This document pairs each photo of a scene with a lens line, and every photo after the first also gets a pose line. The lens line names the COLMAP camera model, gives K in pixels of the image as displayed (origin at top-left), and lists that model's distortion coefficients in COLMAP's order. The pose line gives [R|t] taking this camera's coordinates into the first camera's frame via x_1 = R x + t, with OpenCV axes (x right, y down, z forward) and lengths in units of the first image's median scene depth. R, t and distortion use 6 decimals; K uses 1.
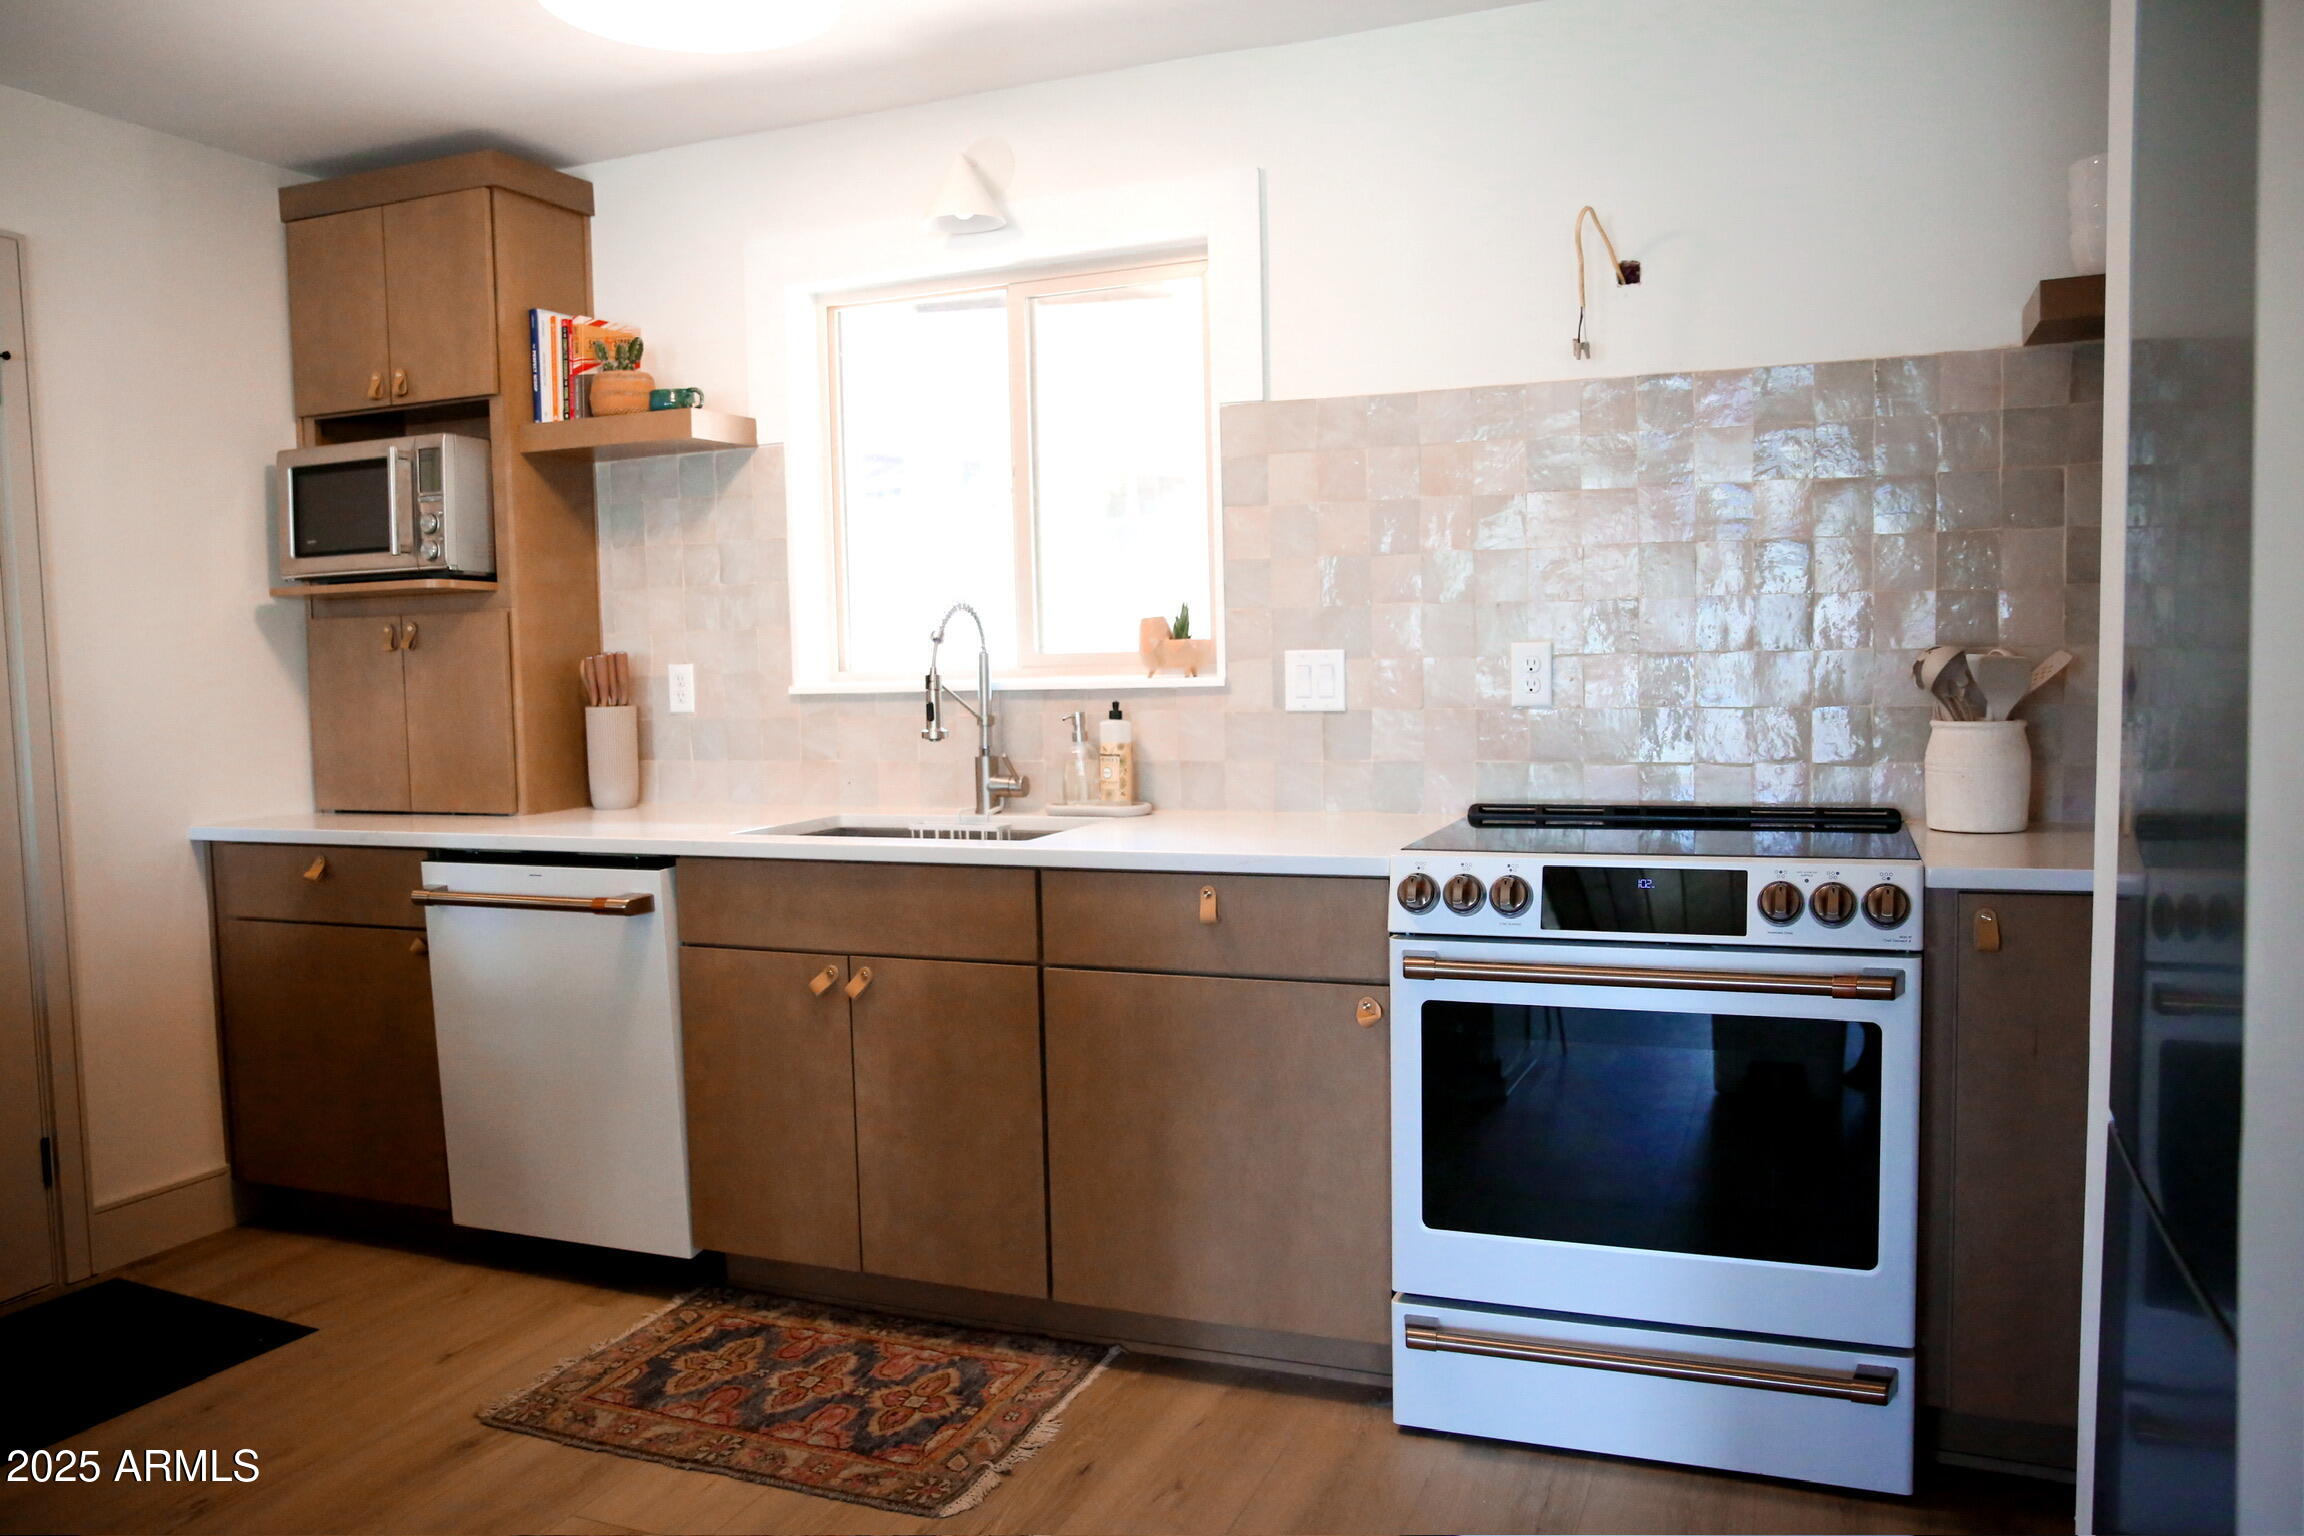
lens RADIAL K [[1689.0, 0, 1152.0], [0, 1689.0, 768.0], [0, 0, 1]] dist [-0.146839, 0.000740]
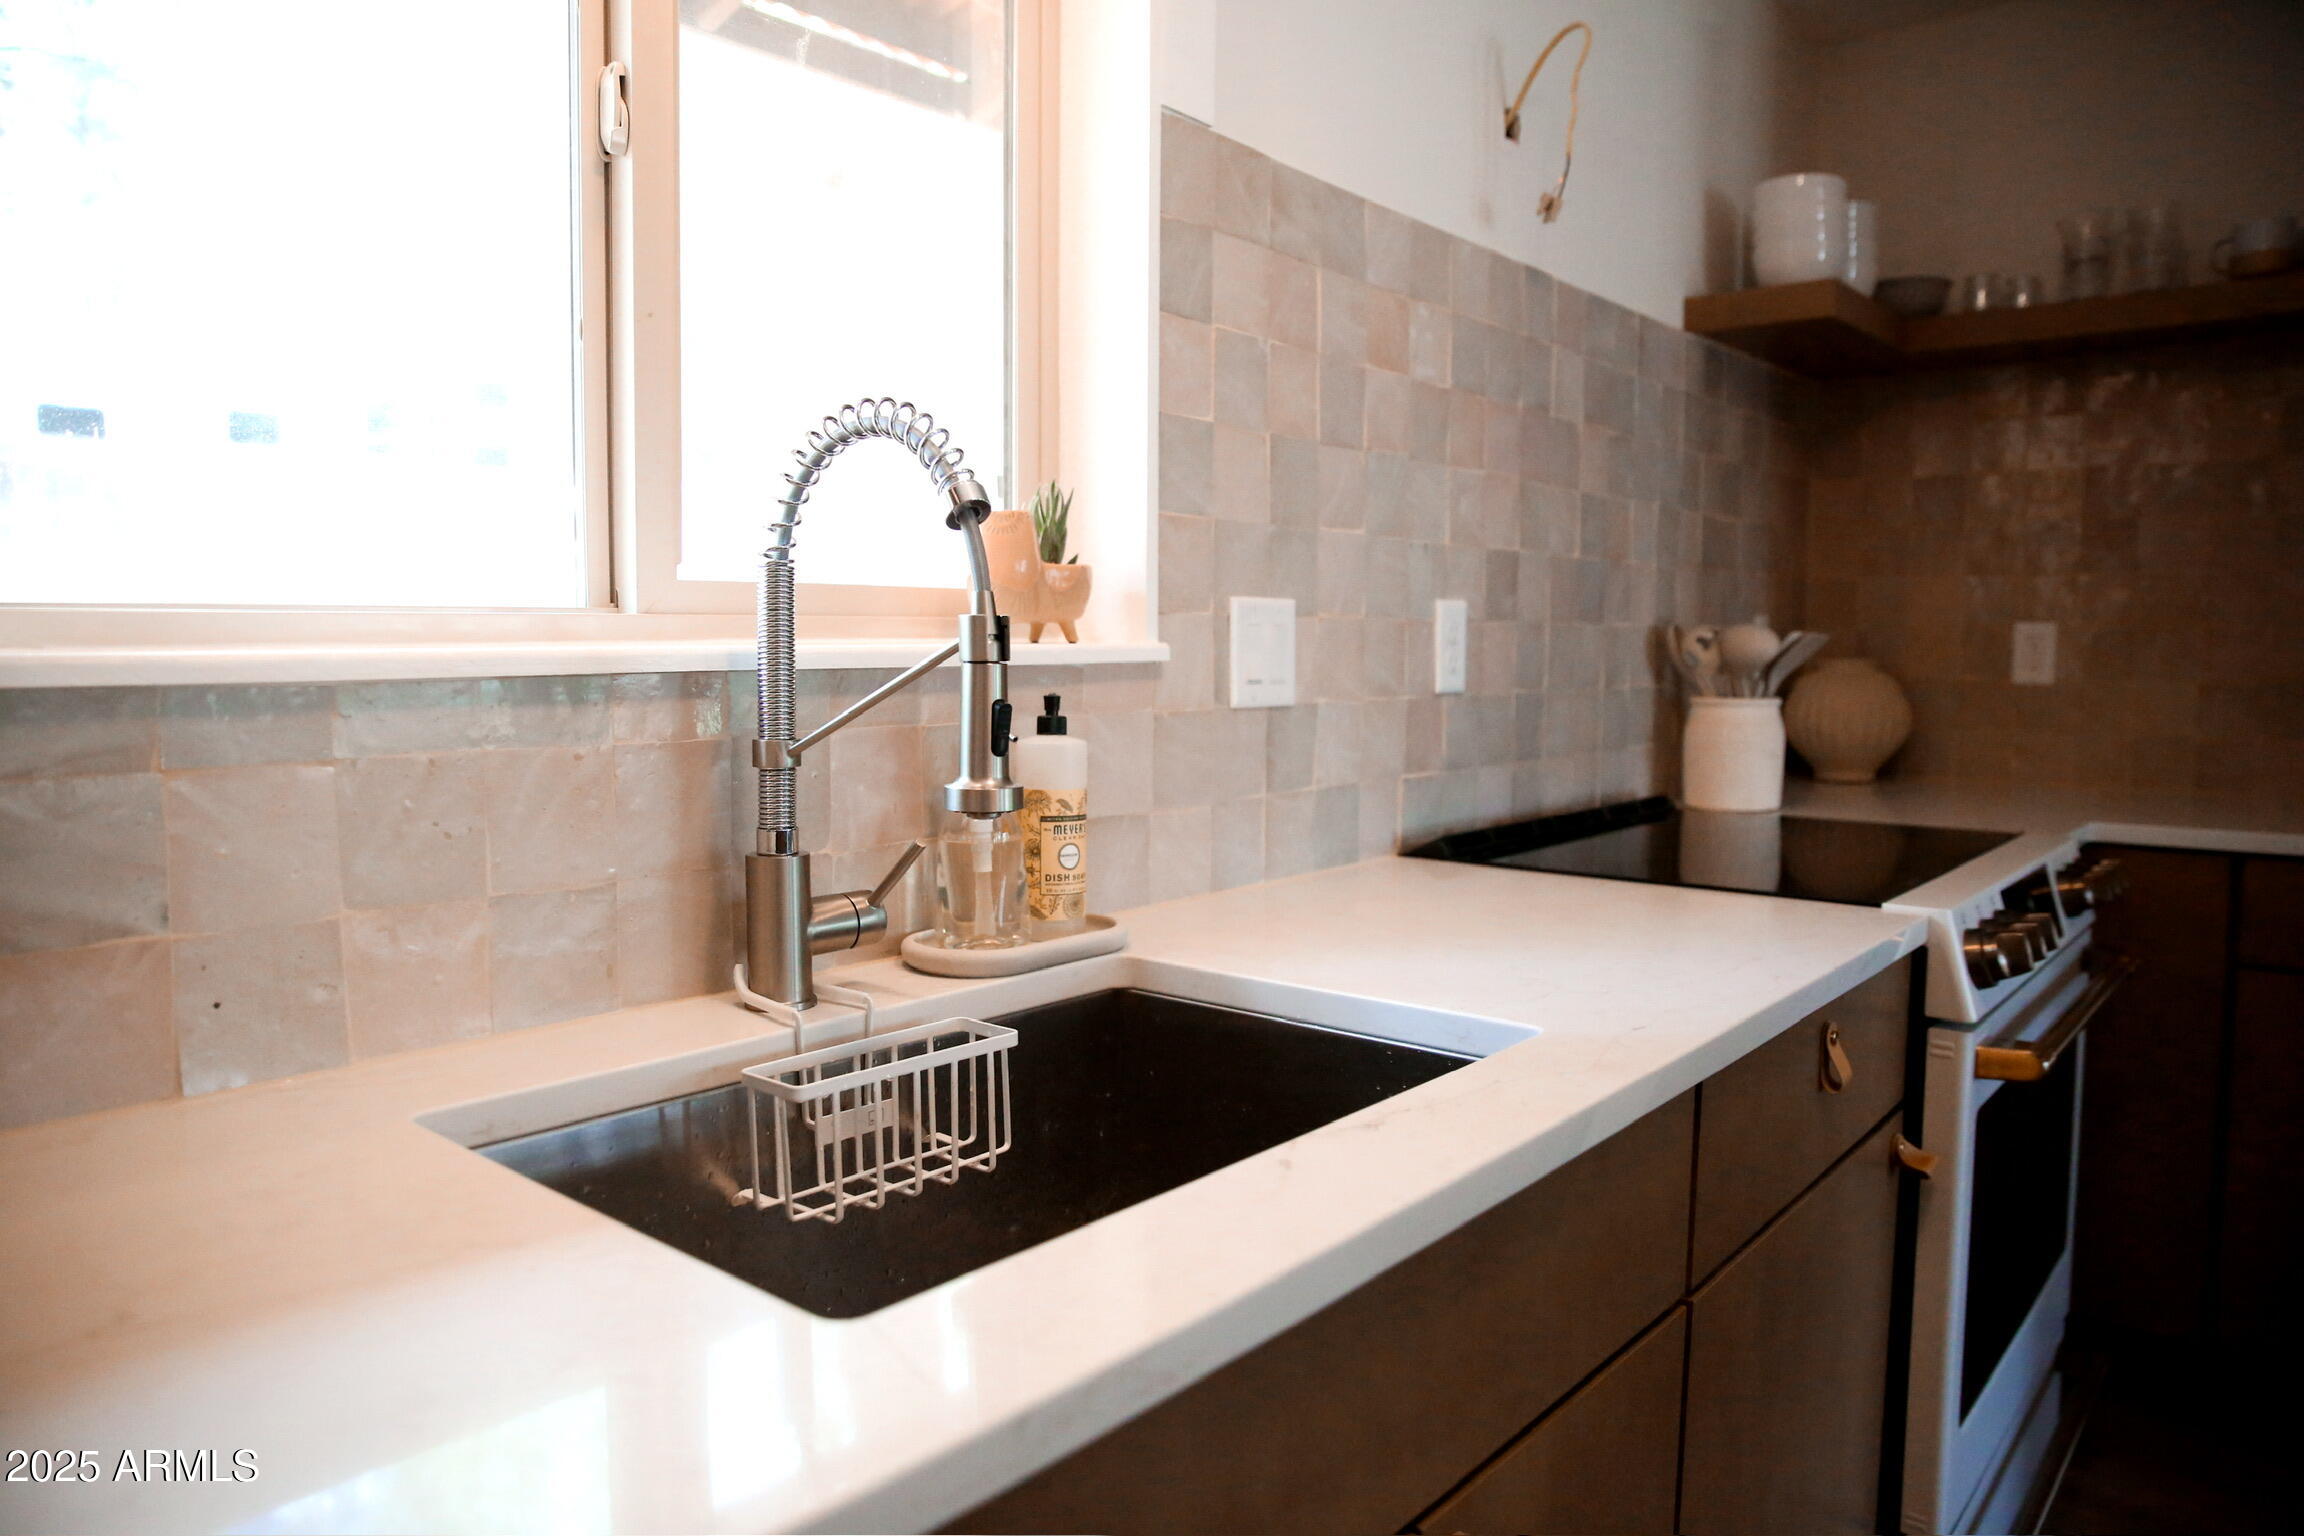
lens RADIAL K [[1534.1, 0, 1144.3], [0, 1534.1, 771.9], [0, 0, 1]] dist [-0.117924, 0.077340]
pose [[0.309939, -0.054487, 0.949194, -0.384923], [0.056063, 0.997667, 0.038963, -0.032764], [-0.949102, 0.041139, 0.312271, 0.834934]]
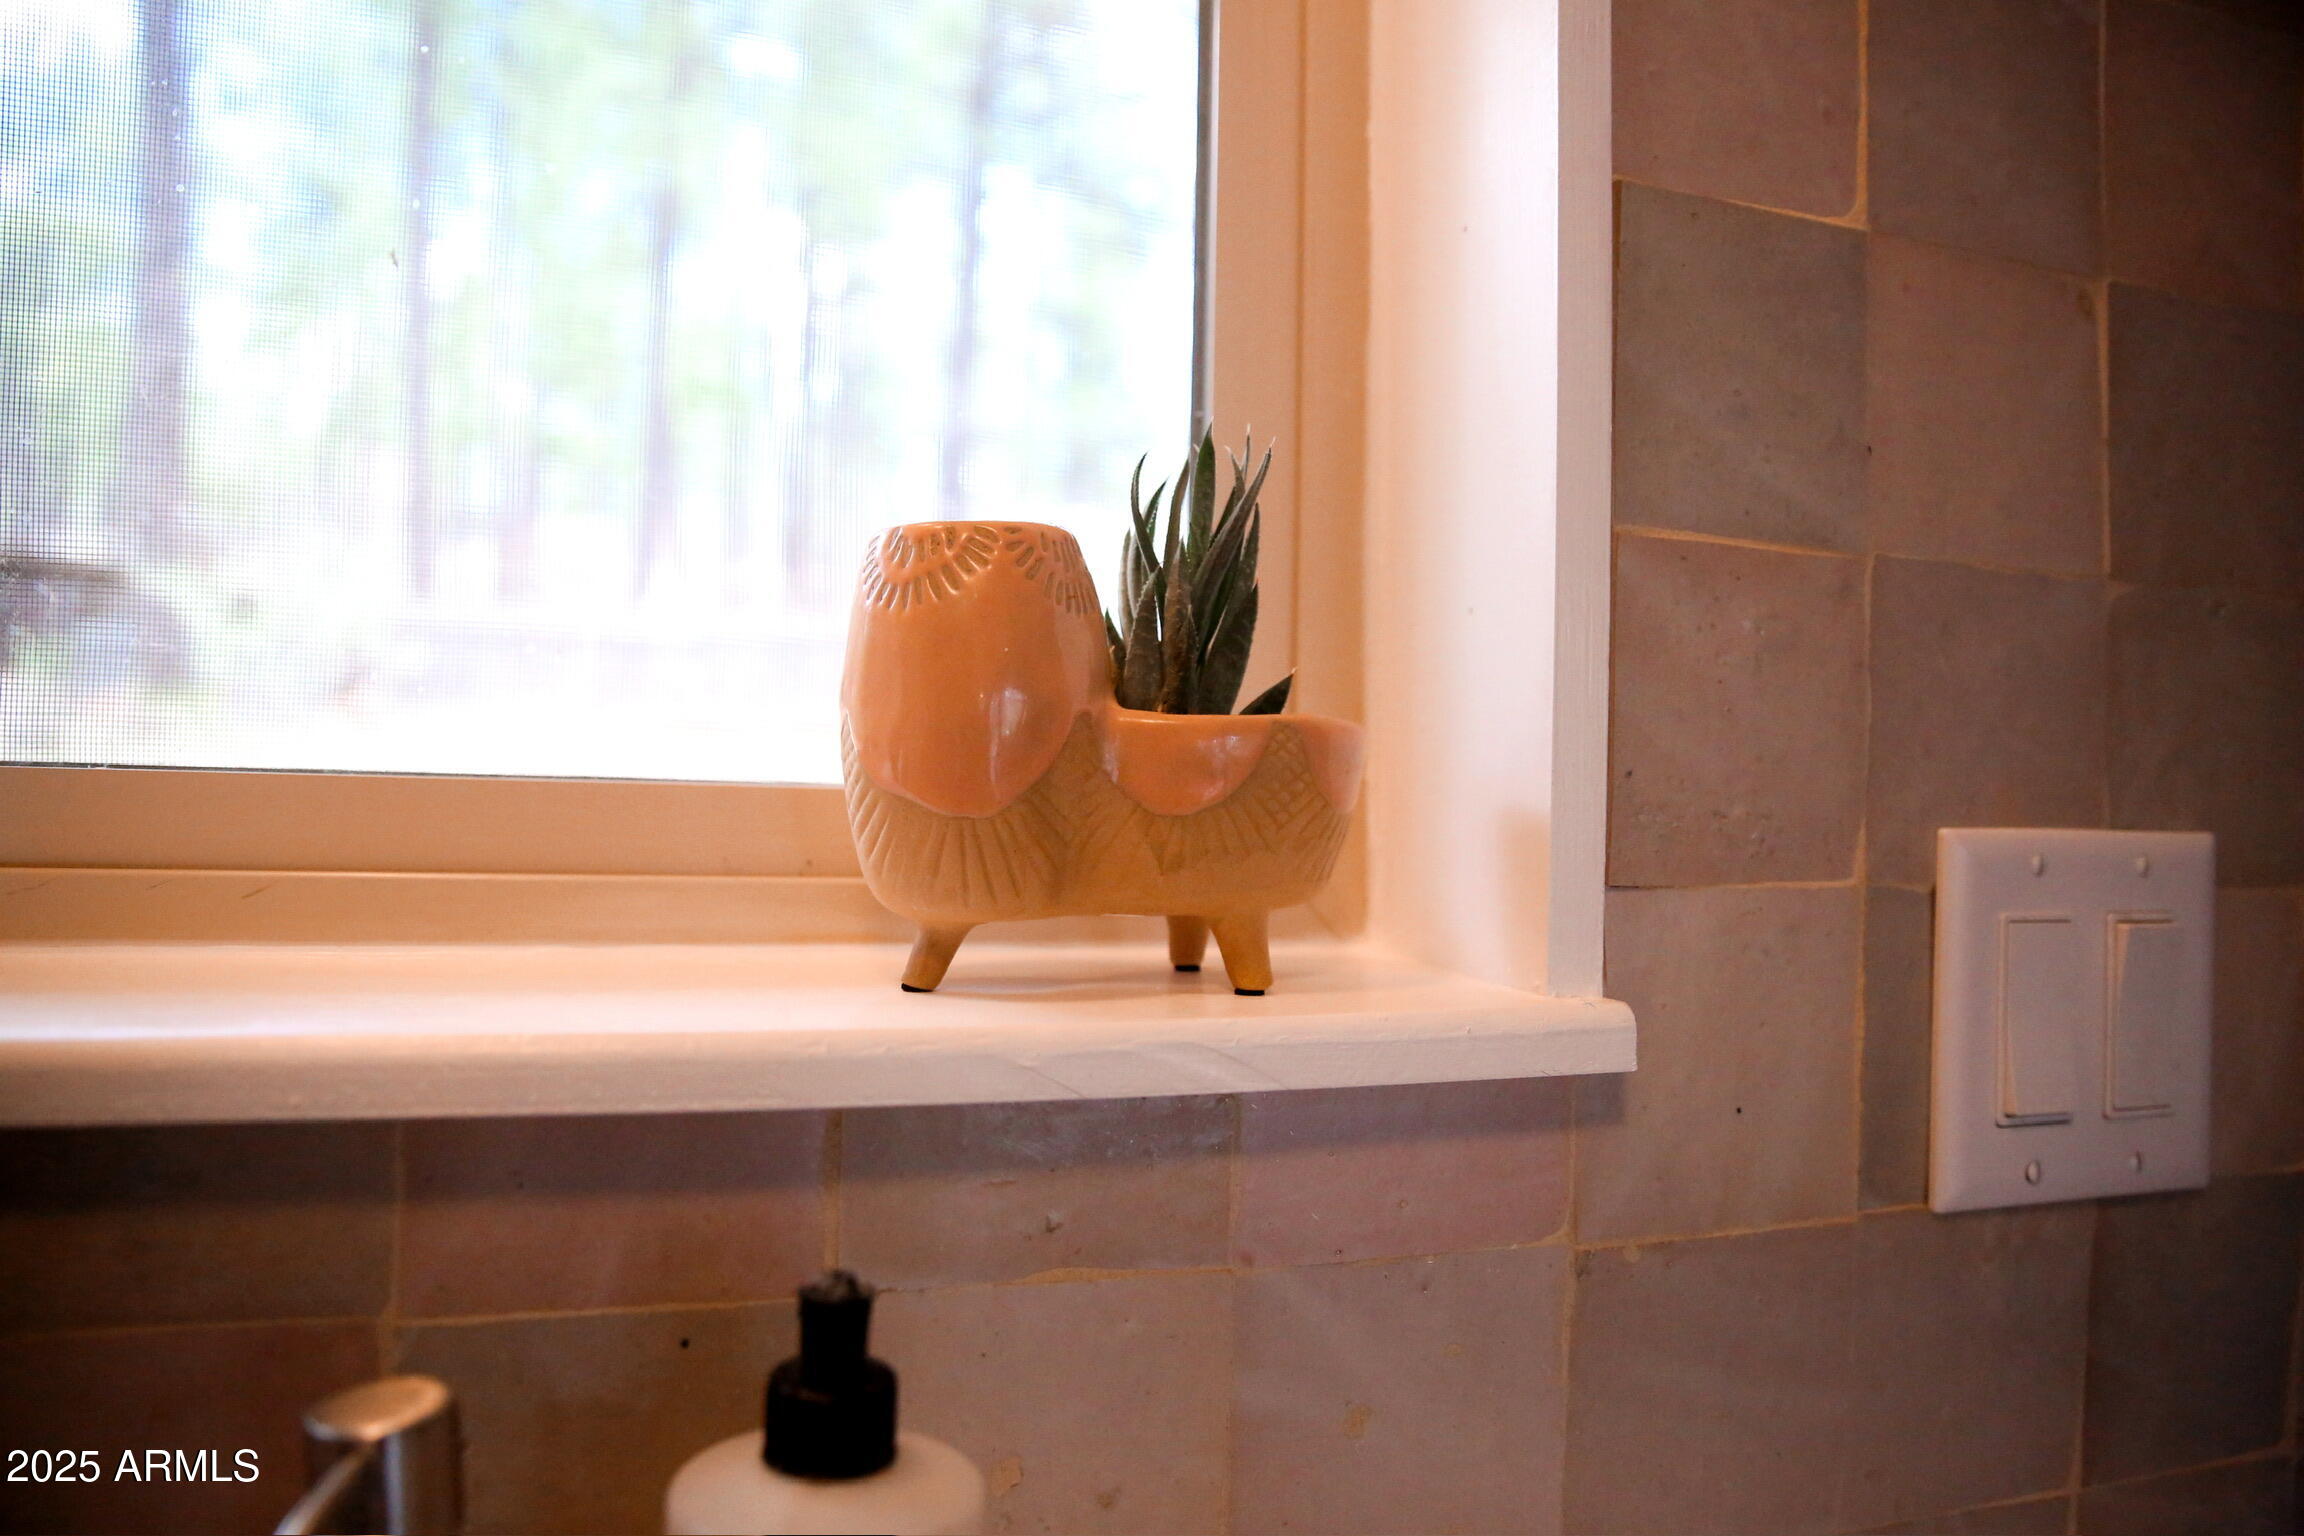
lens RADIAL K [[1534.1, 0, 1144.3], [0, 1534.1, 771.9], [0, 0, 1]] dist [-0.117924, 0.077340]
pose [[0.766190, 0.055475, 0.640215, -0.064264], [-0.001354, 0.996404, -0.084719, -0.060261], [-0.642612, 0.064044, 0.763510, 0.899094]]
